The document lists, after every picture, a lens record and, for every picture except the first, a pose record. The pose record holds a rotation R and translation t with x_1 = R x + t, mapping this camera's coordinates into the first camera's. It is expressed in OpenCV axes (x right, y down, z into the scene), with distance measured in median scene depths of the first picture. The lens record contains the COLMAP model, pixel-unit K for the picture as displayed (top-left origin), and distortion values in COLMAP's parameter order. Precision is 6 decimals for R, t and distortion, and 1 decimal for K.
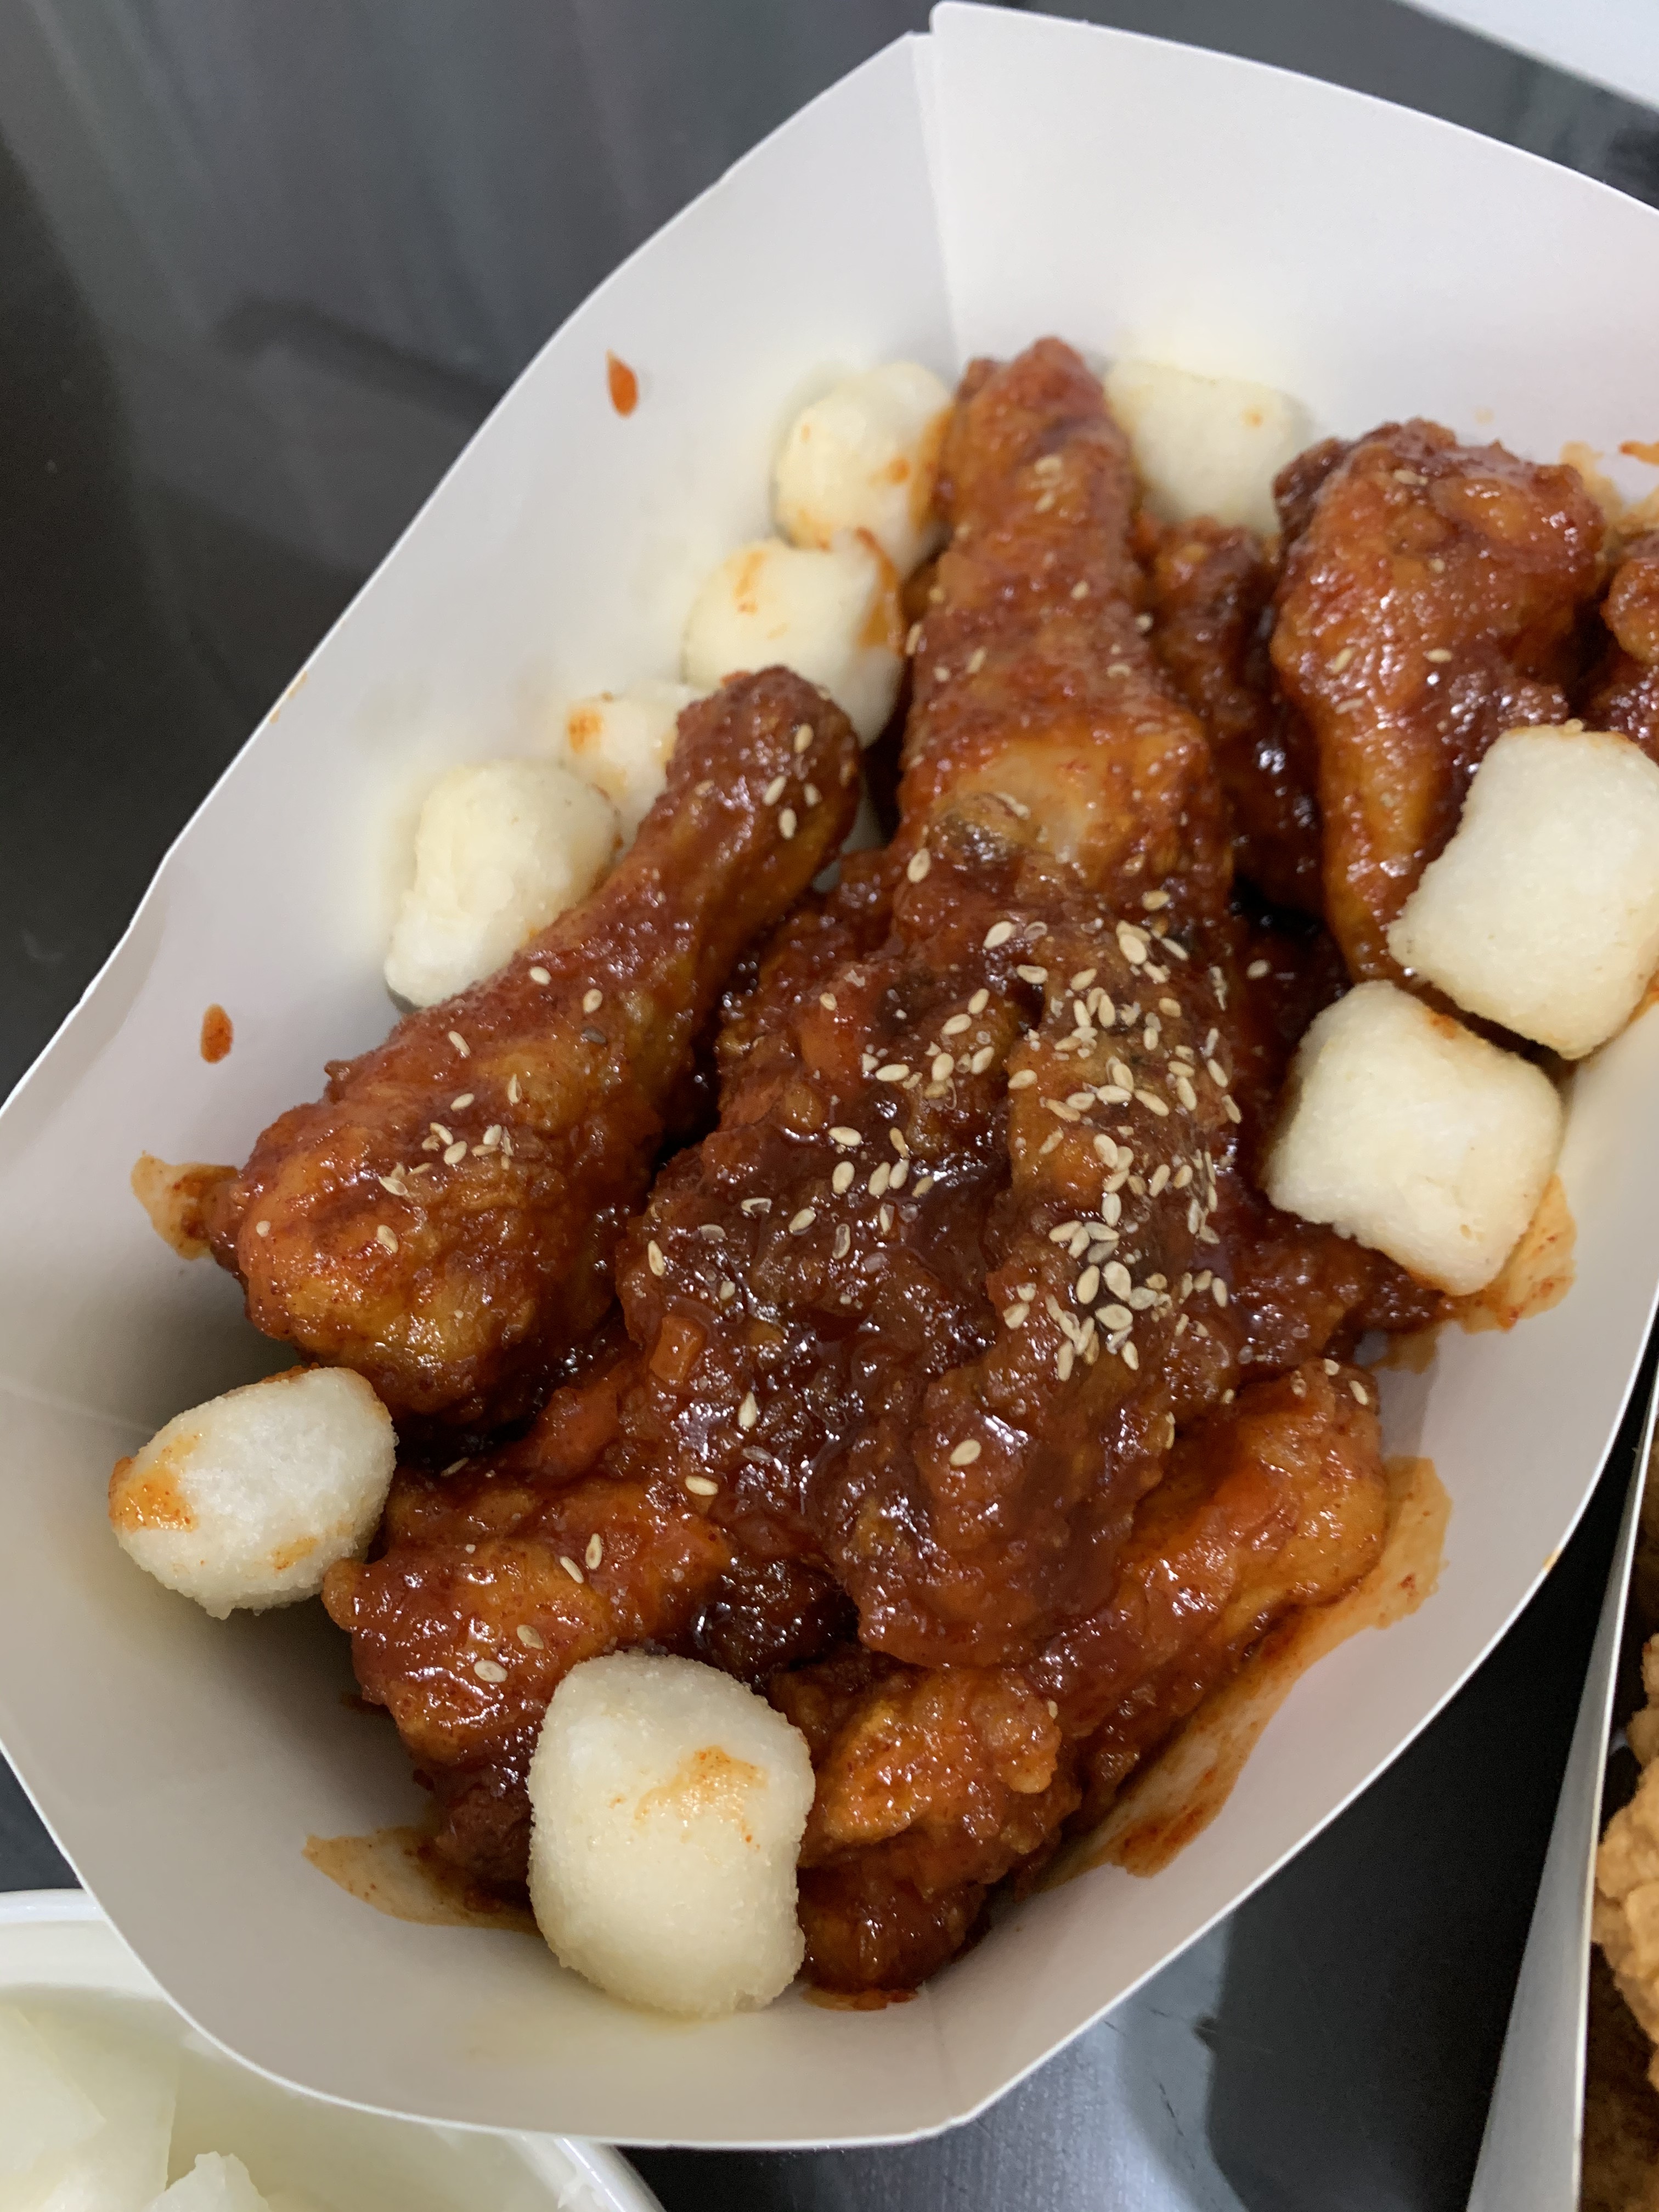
lens RADIAL K [[1656.0, 0, 817.7], [0, 1656.0, 1097.4], [0, 0, 1]] dist [0.055152, -0.031568]
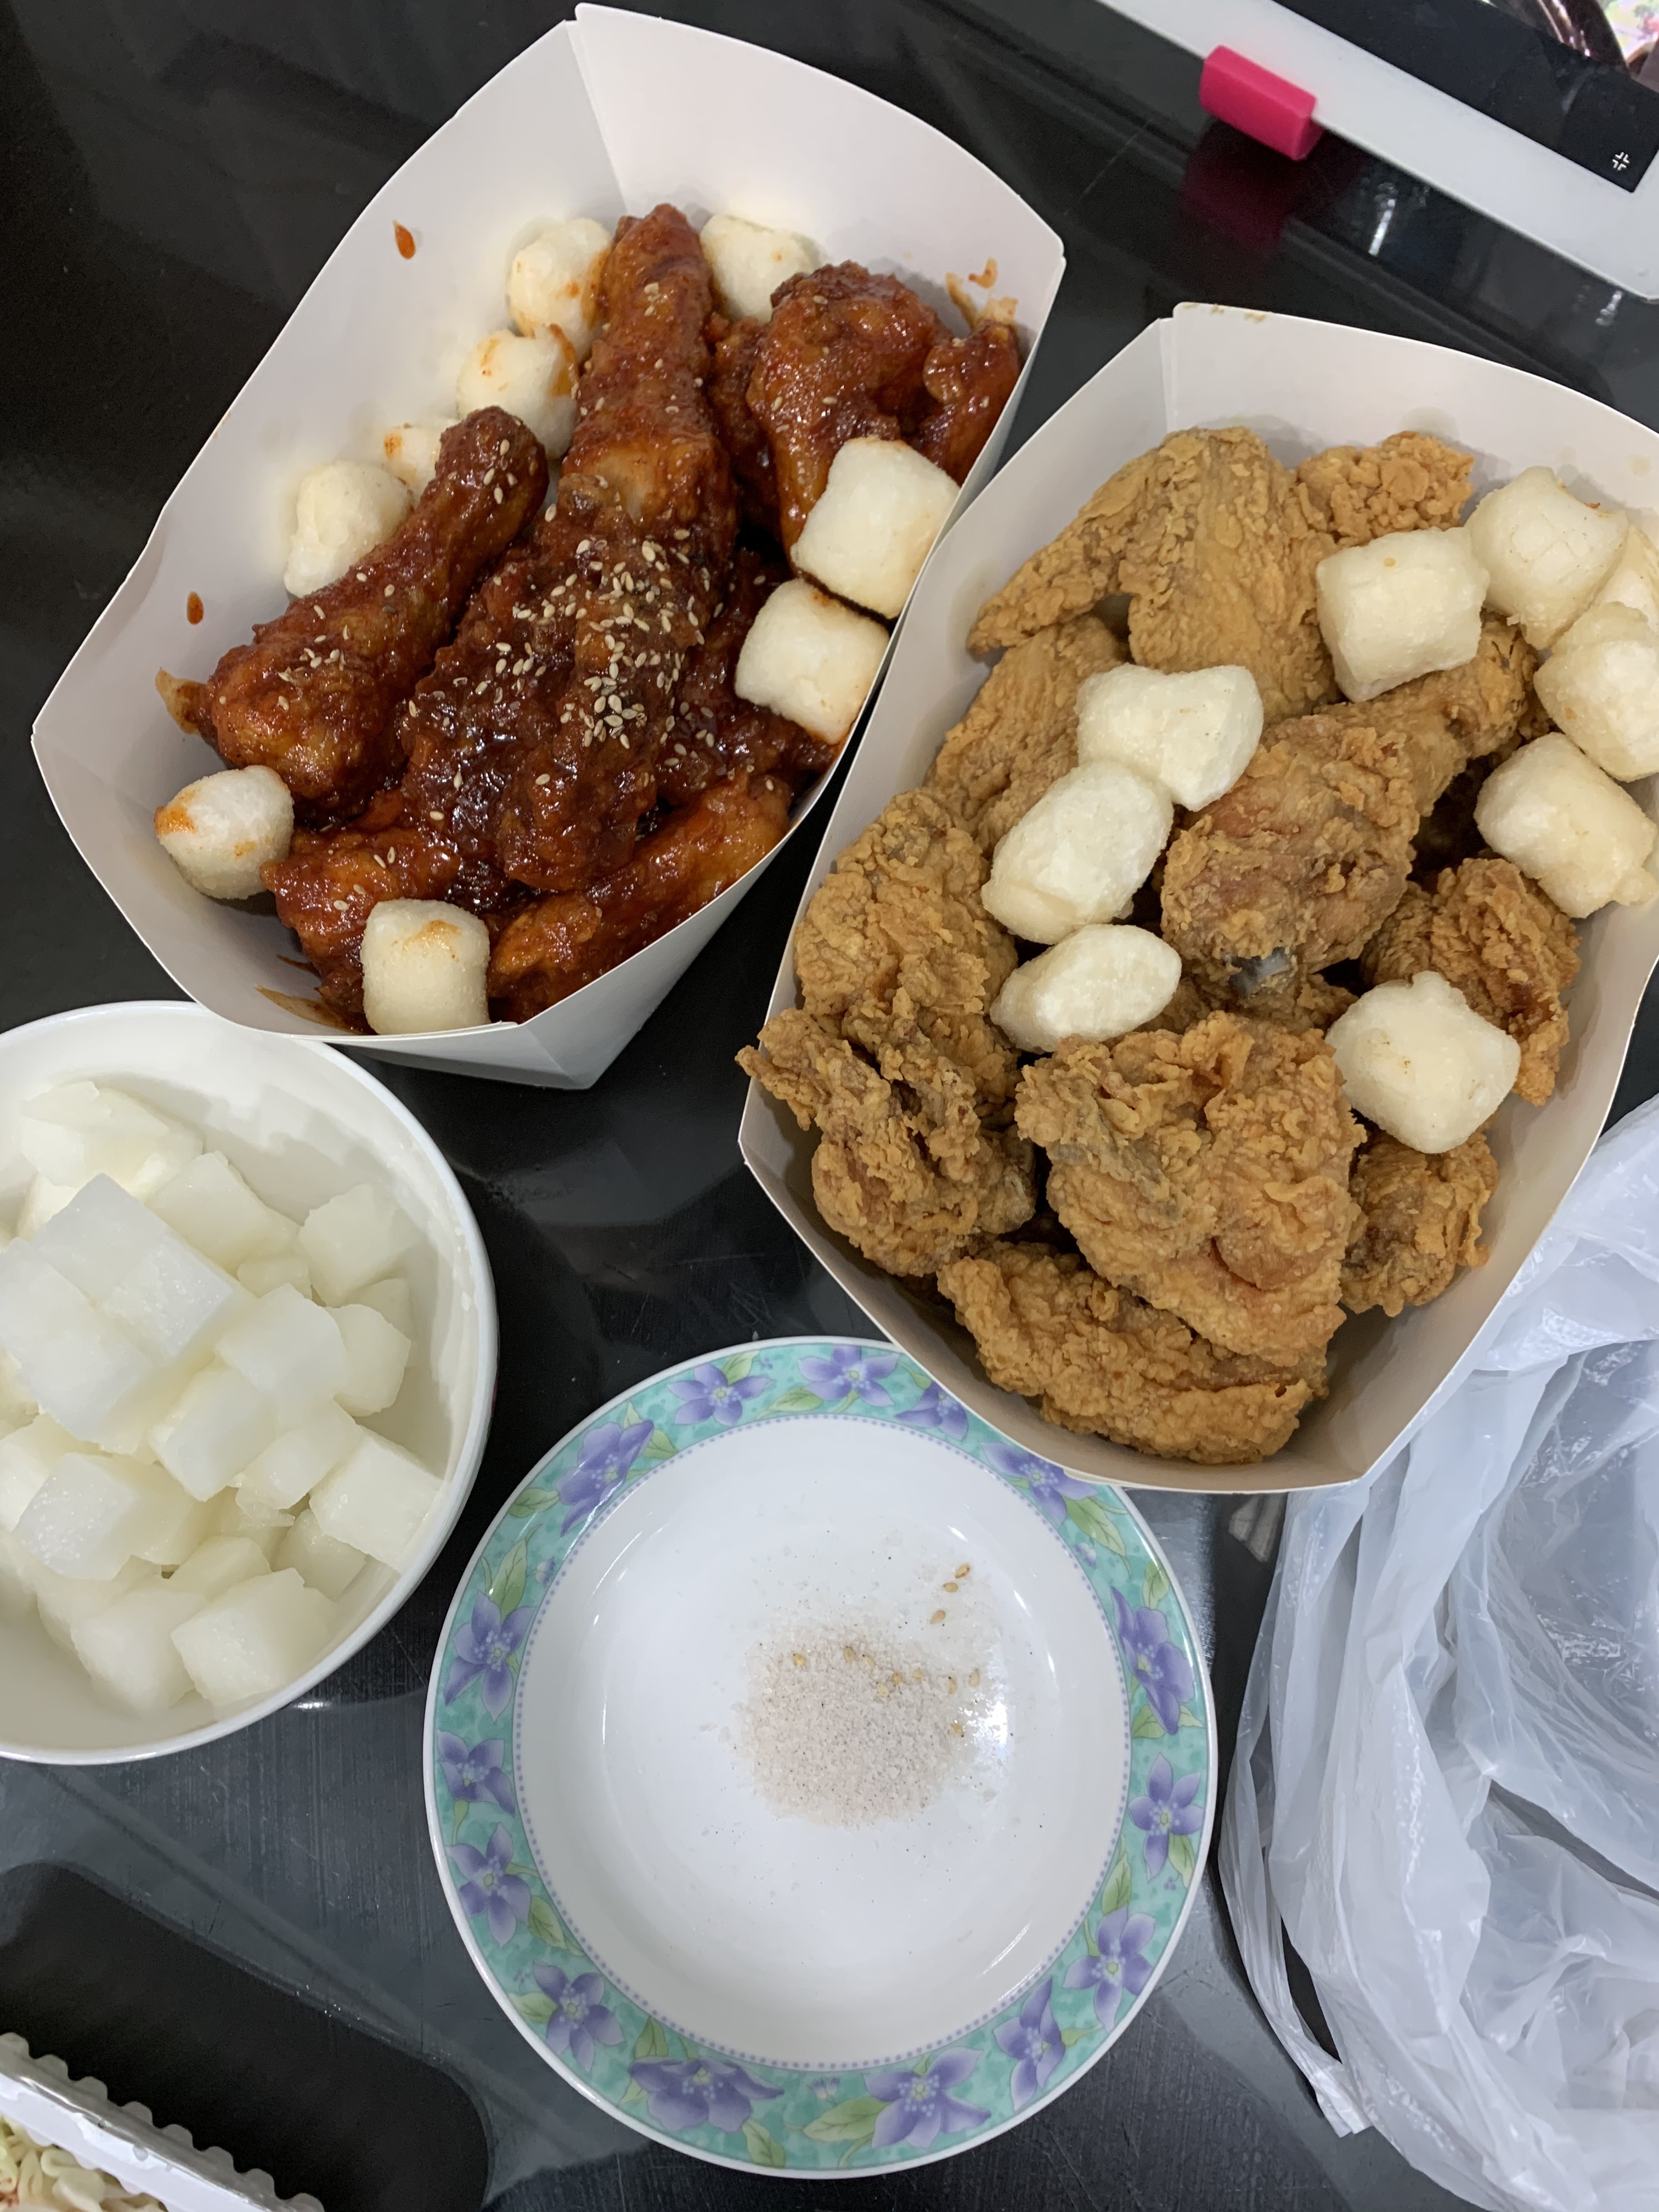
lens RADIAL K [[1656.0, 0, 843.0], [0, 1656.0, 1119.0], [0, 0, 1]] dist [0.055152, -0.031568]
pose [[0.999988, -0.003136, -0.003840, 0.410226], [0.003622, 0.991001, 0.133807, 0.303154], [0.003386, -0.133819, 0.991000, -1.034099]]
